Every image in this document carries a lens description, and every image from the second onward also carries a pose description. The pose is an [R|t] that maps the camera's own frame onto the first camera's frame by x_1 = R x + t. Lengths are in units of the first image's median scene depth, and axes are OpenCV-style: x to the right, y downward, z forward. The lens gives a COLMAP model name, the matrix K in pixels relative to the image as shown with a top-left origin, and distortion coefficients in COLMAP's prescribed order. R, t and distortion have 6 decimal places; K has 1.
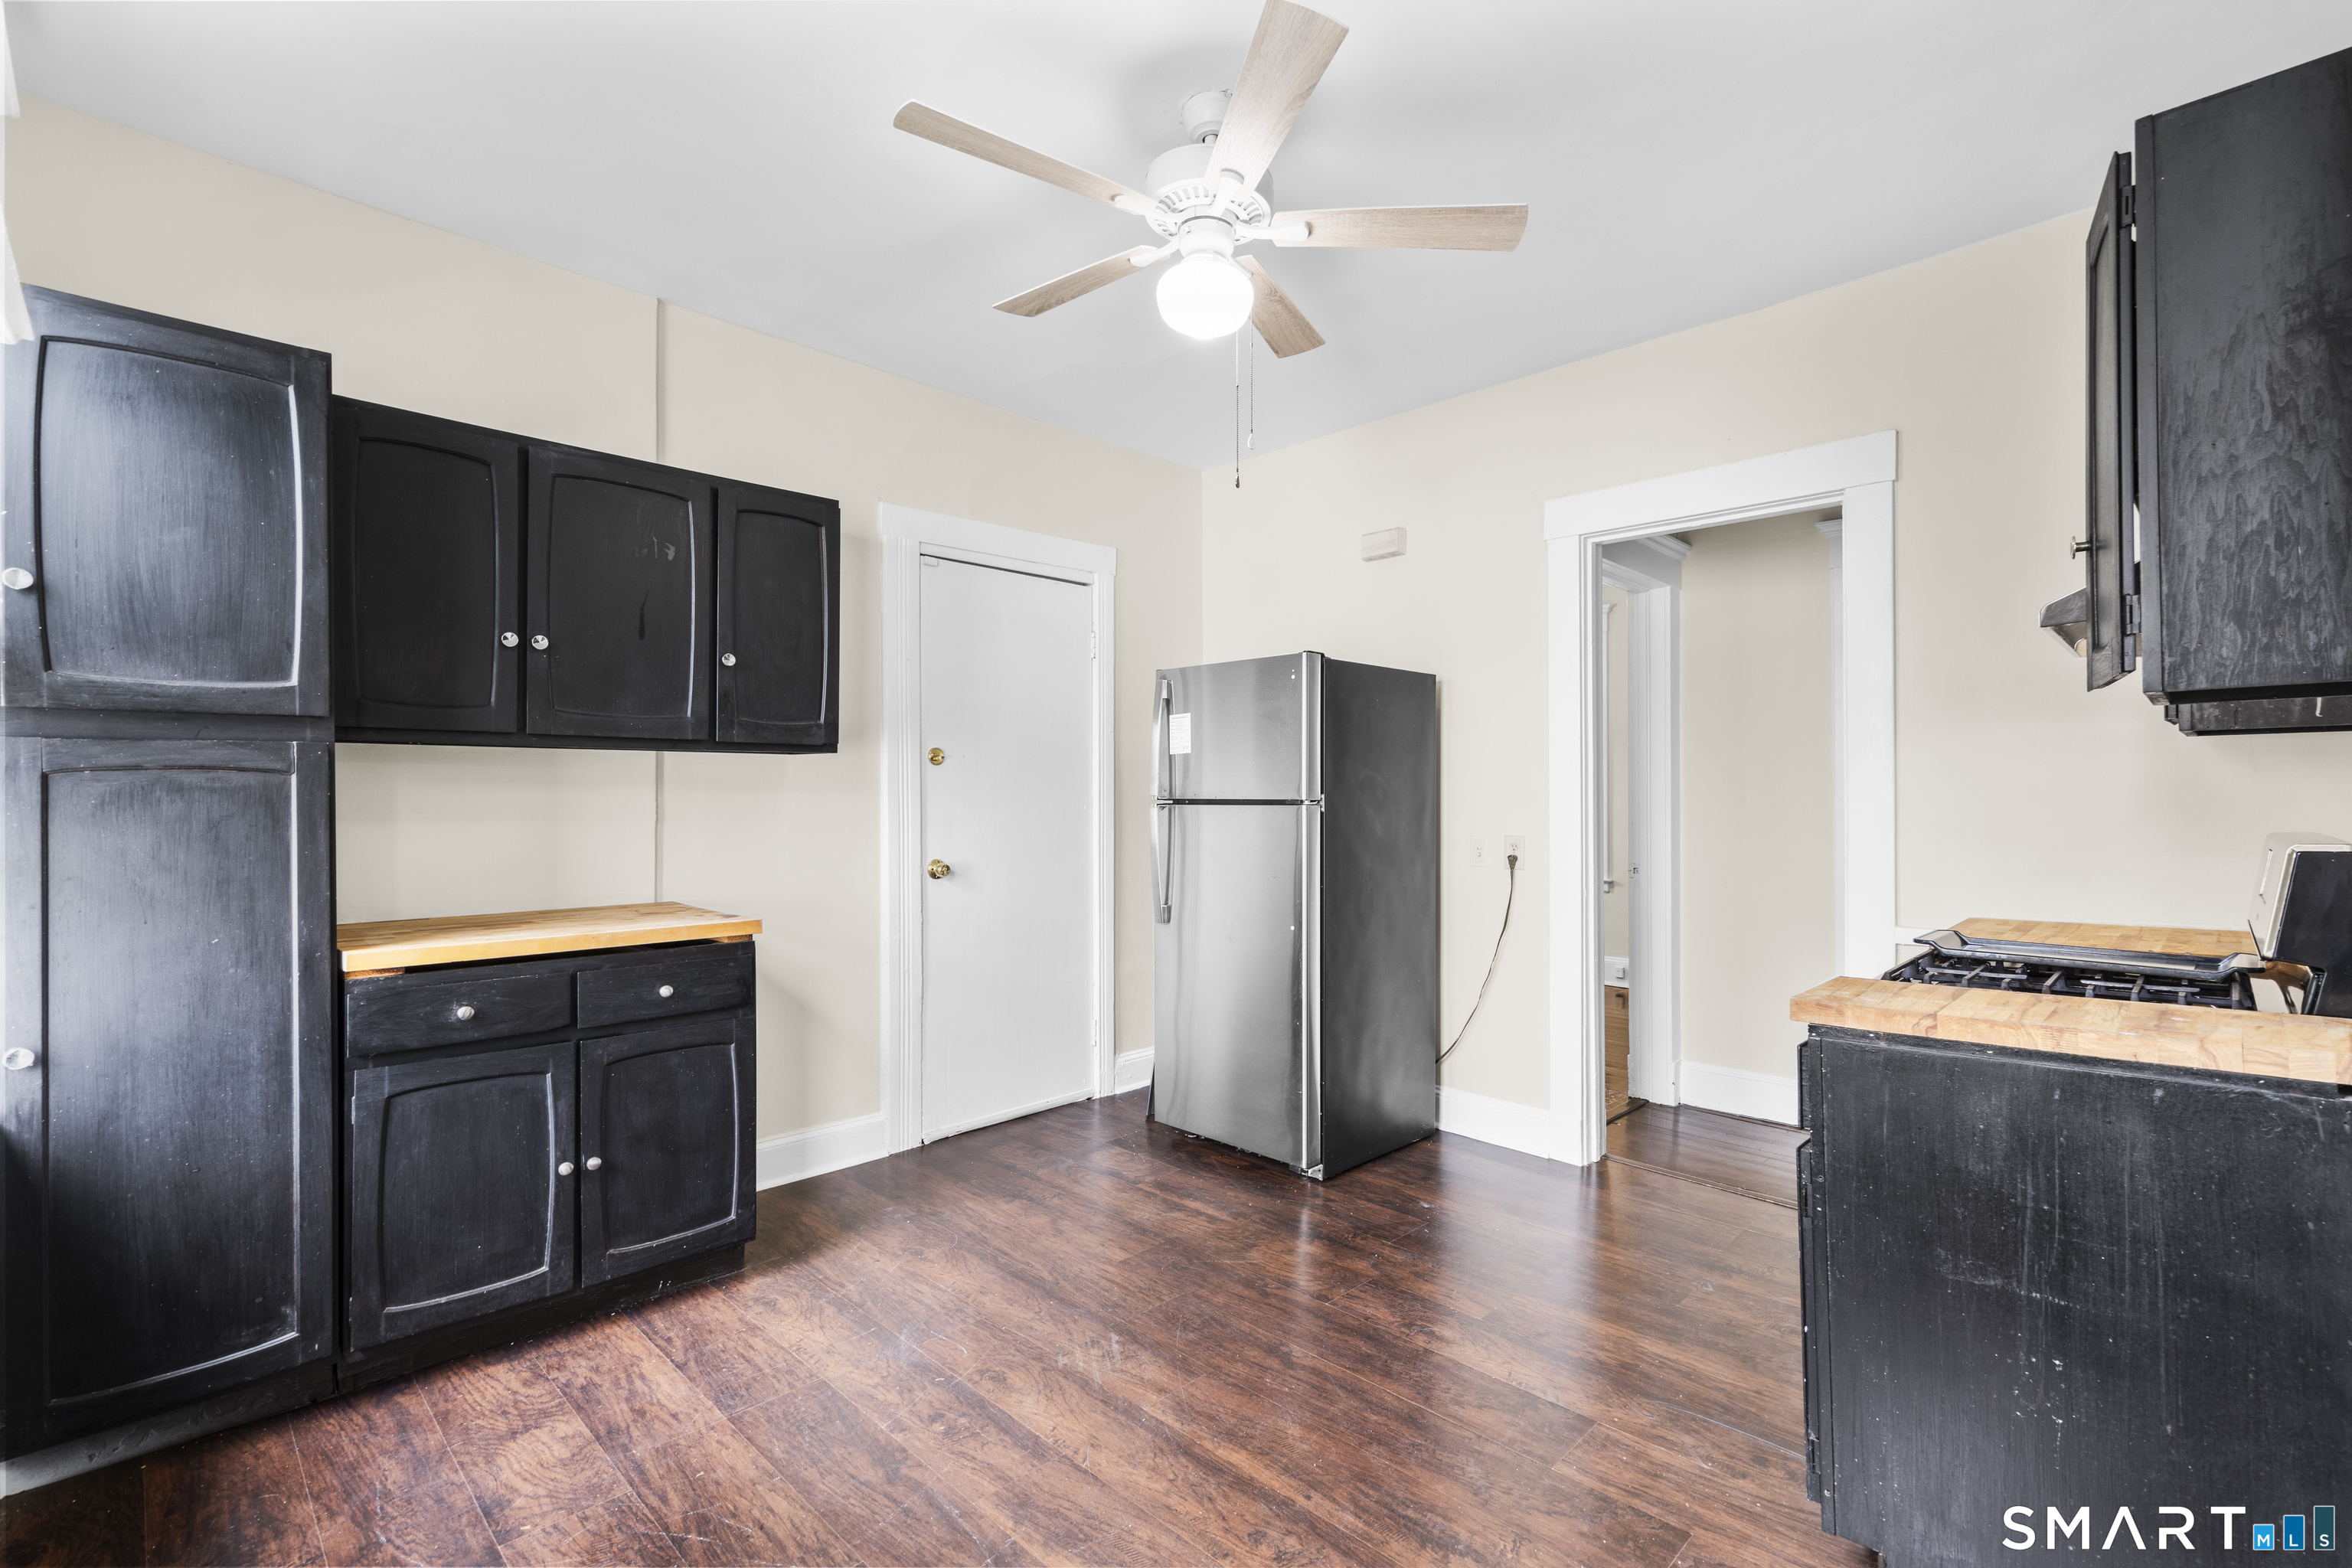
lens RADIAL K [[1048.2, 0, 1186.4], [0, 1048.2, 792.7], [0, 0, 1]] dist [-0.001895, -0.000330]
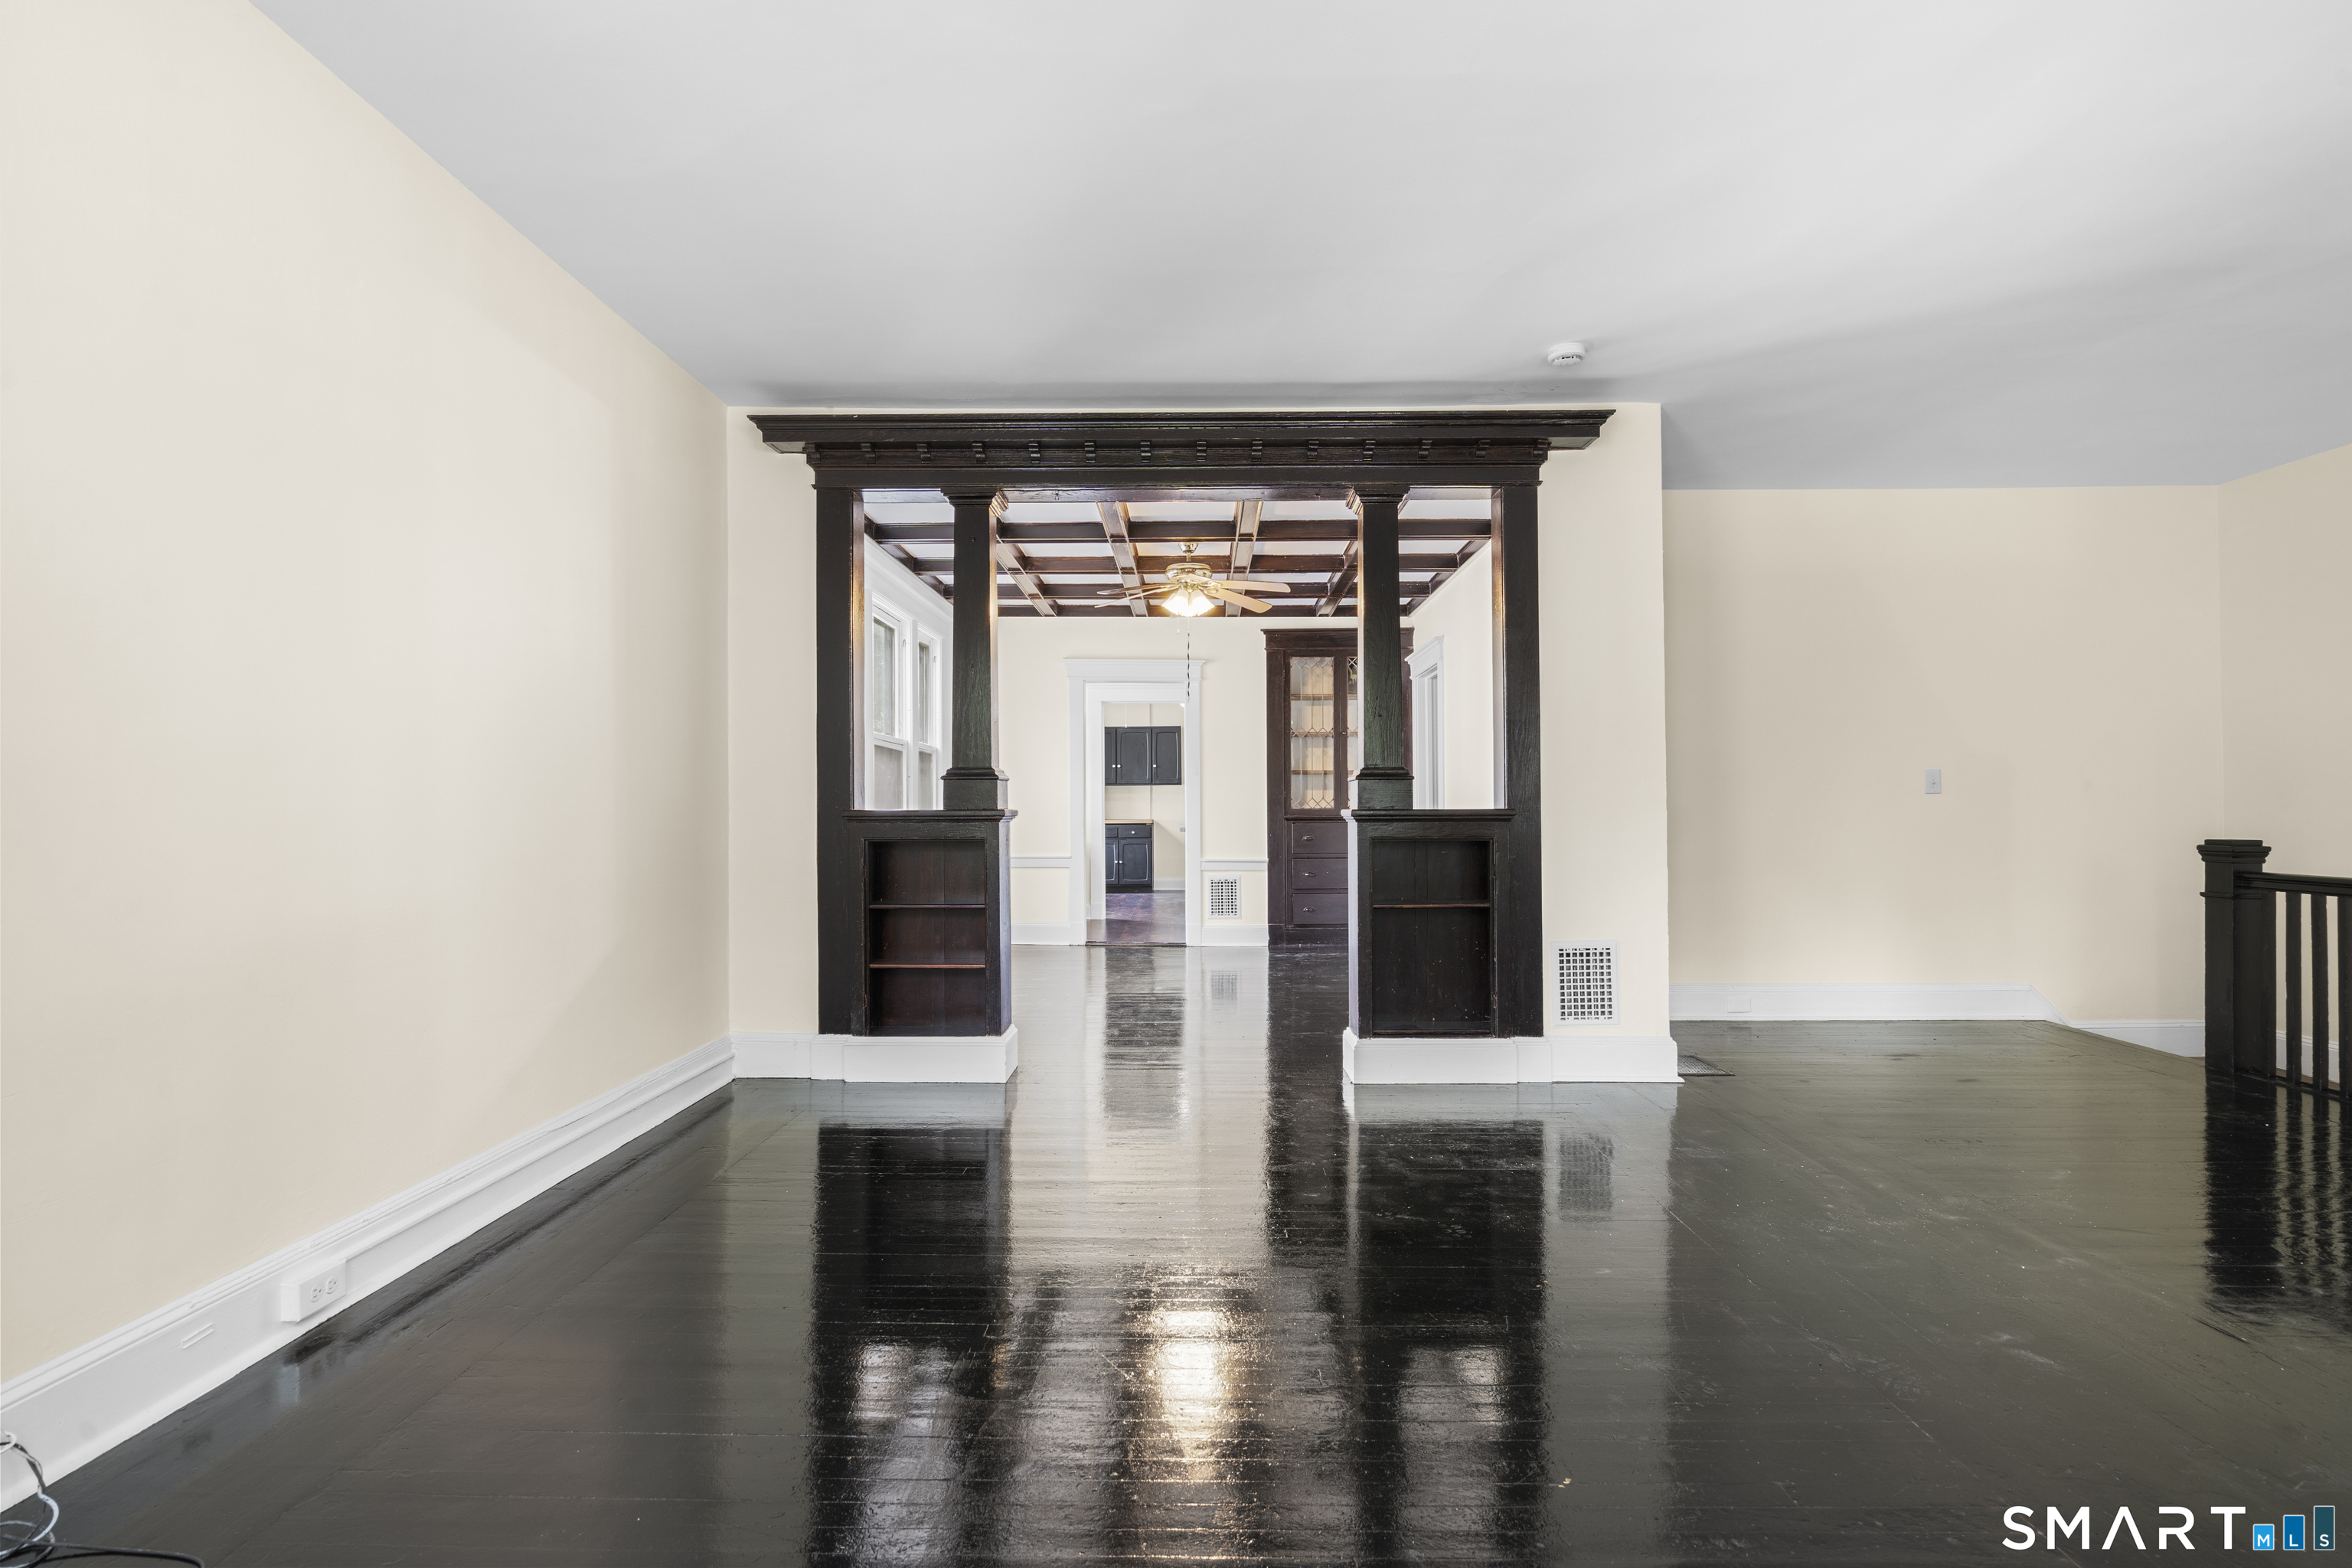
lens RADIAL K [[1040.2, 0, 1176.0], [0, 1040.2, 784.0], [0, 0, 1]] dist [0.000406, 0.000263]
pose [[0.692503, -0.014421, -0.721271, 3.922692], [0.006065, 0.999881, -0.014169, 0.024238], [0.721390, 0.005438, 0.692508, -2.829764]]
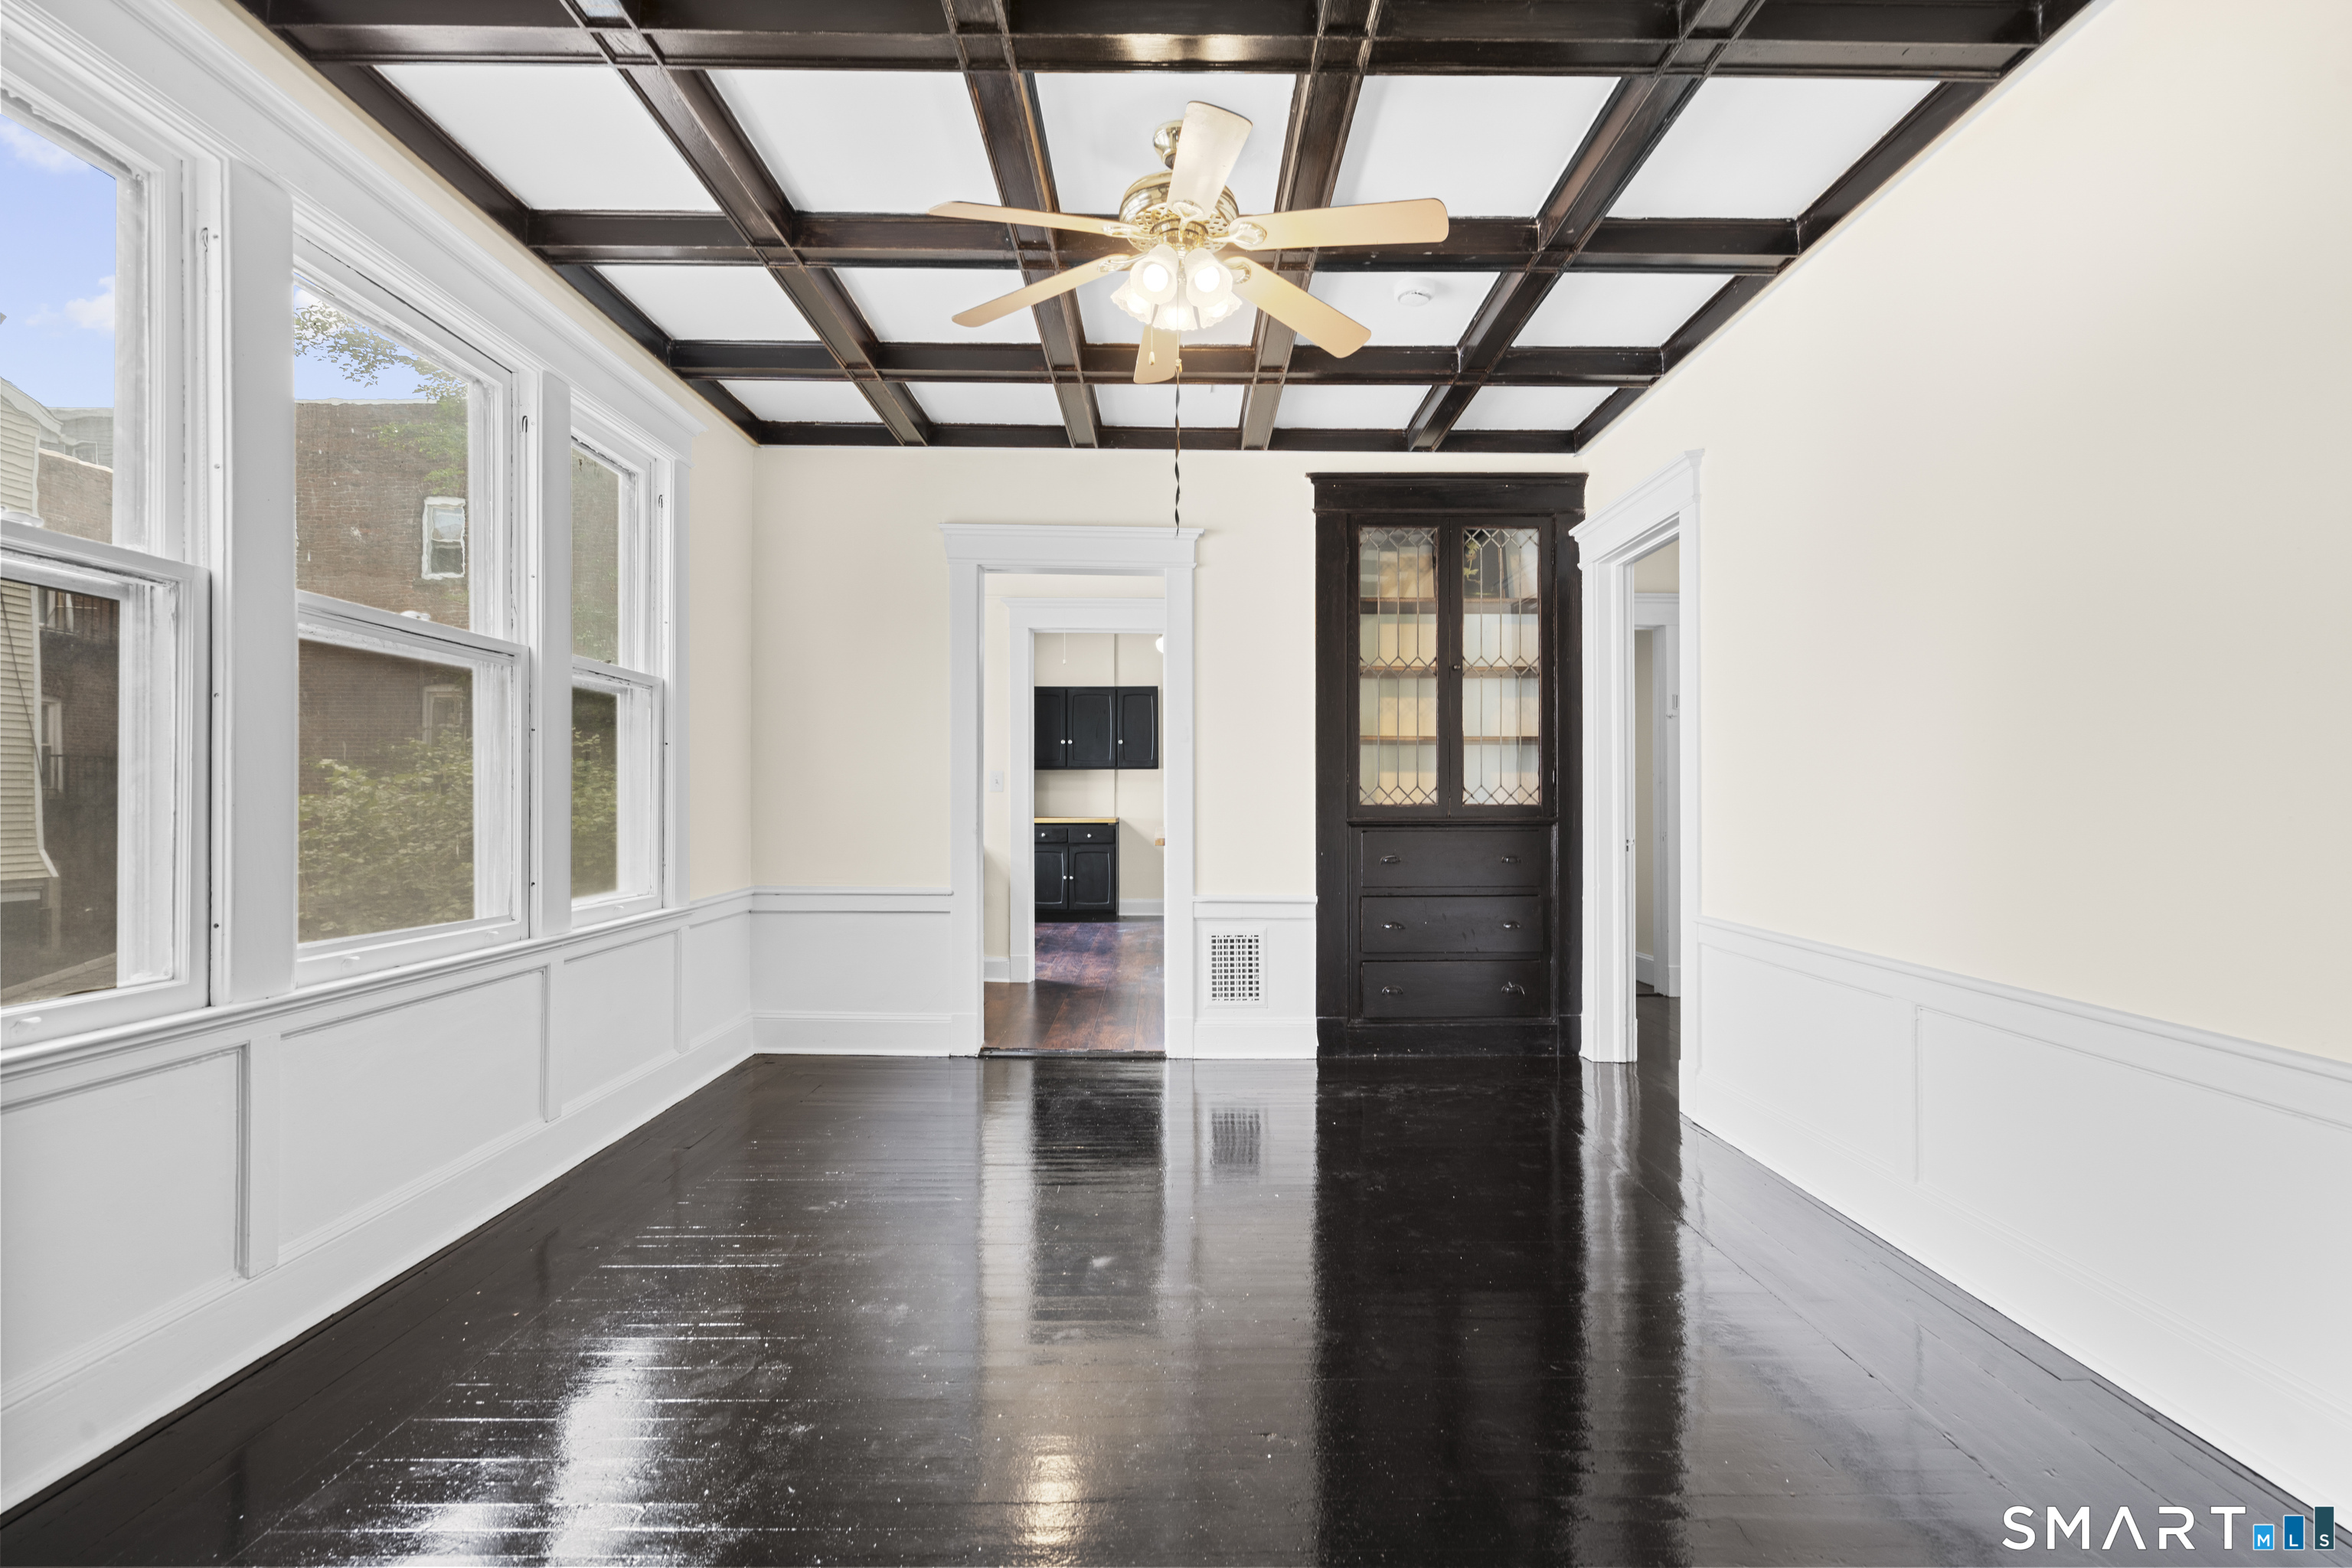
lens RADIAL K [[1055.3, 0, 1185.6], [0, 1055.3, 790.0], [0, 0, 1]] dist [-0.002115, 0.000718]
pose [[0.714406, -0.001720, -0.699730, 2.686078], [0.001630, 0.999998, -0.000794, 0.033735], [0.699730, -0.000573, 0.714407, -1.629525]]
